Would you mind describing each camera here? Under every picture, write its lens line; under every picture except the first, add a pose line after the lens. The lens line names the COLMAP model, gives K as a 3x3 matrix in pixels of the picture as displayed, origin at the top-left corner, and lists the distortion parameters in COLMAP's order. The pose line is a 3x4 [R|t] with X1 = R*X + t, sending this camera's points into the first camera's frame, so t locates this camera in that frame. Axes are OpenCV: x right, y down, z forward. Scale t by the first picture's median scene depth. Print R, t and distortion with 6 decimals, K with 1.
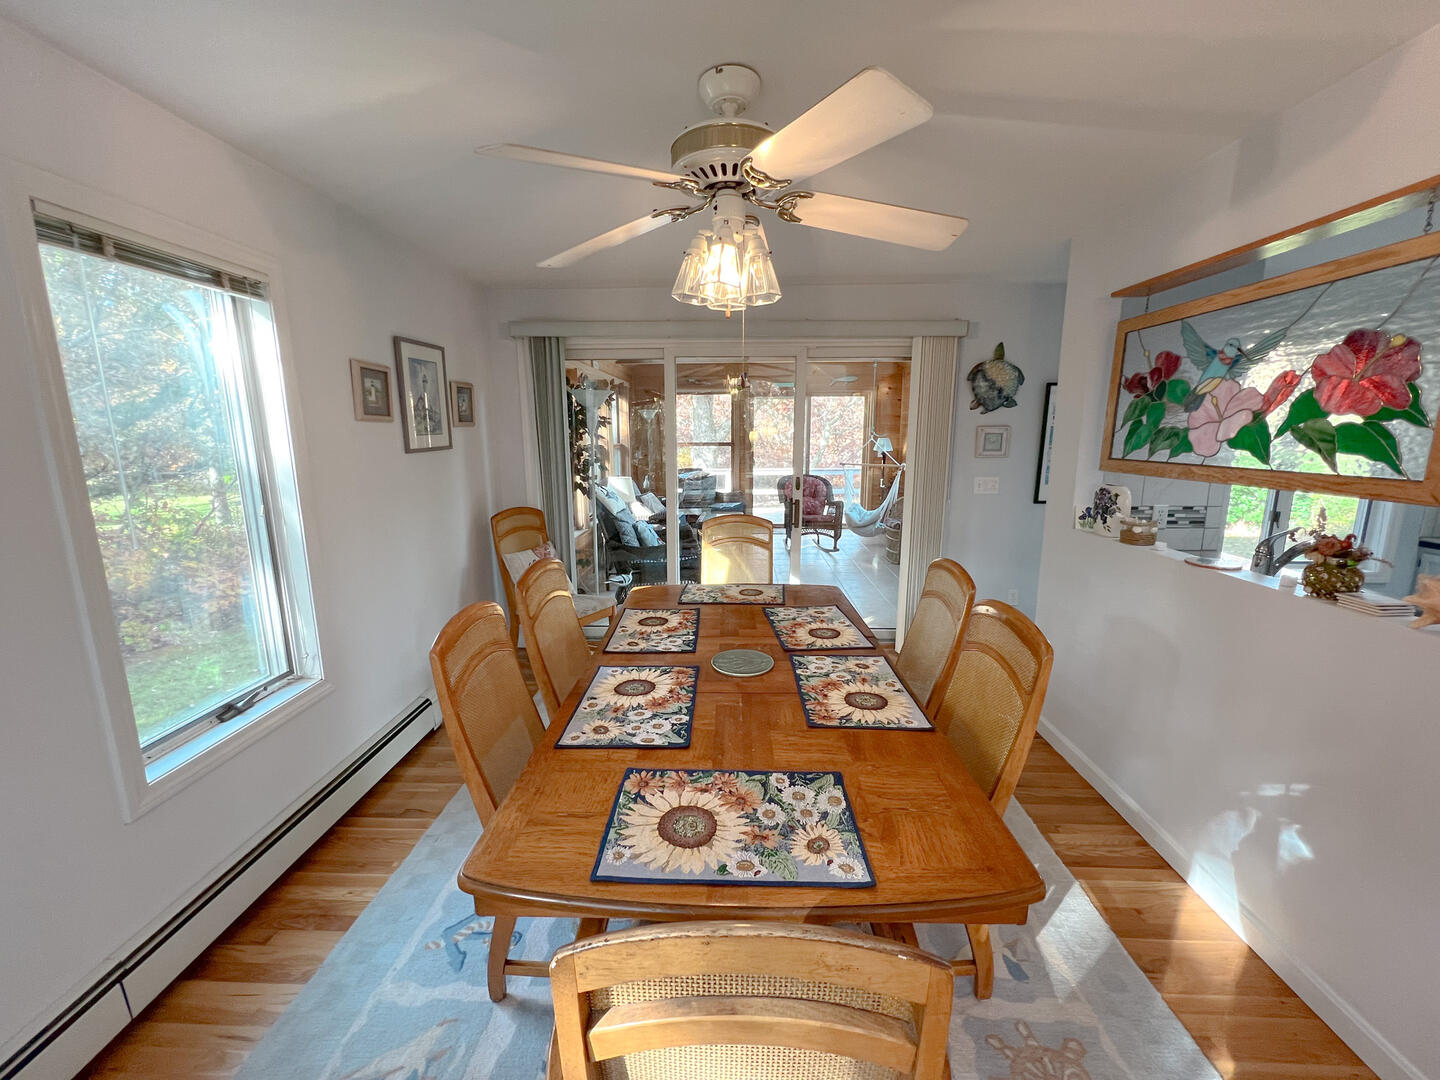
lens RADIAL K [[581.6, 0, 720.6], [0, 581.6, 540.3], [0, 0, 1]] dist [0.002561, -0.000023]
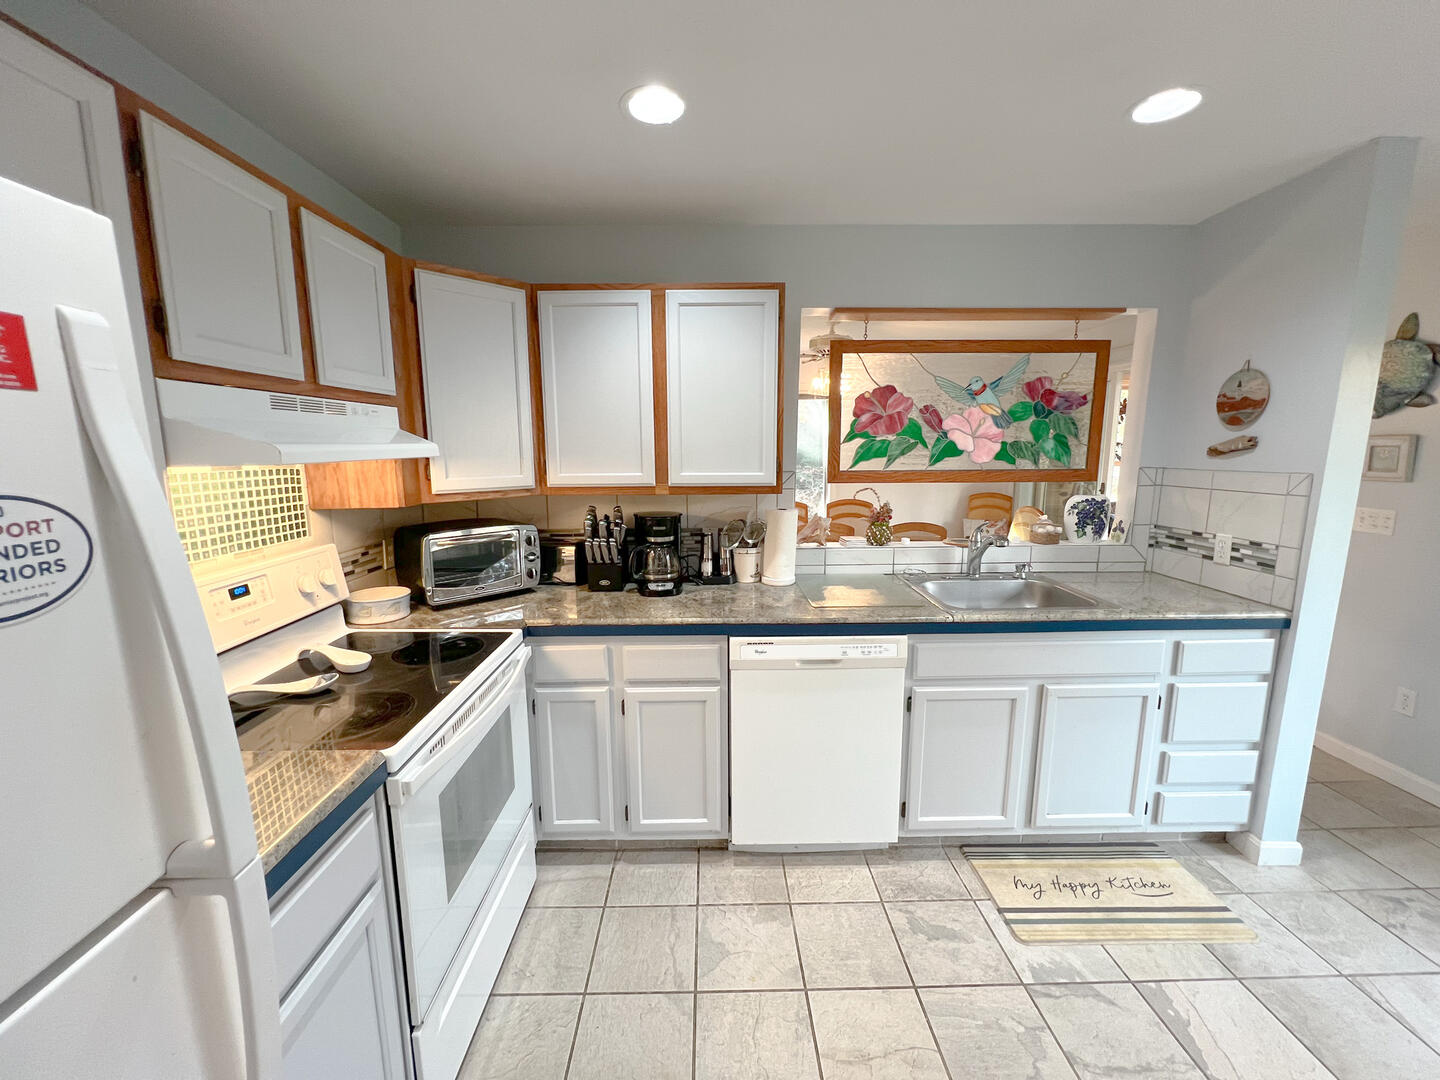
lens RADIAL K [[581.6, 0, 716.7], [0, 581.6, 542.3], [0, 0, 1]] dist [0.002561, -0.000023]
pose [[0.042197, 0.165720, -0.985270, 1.137112], [-0.182781, 0.970786, 0.155456, -0.035062], [0.982248, 0.173529, 0.071255, 0.189046]]
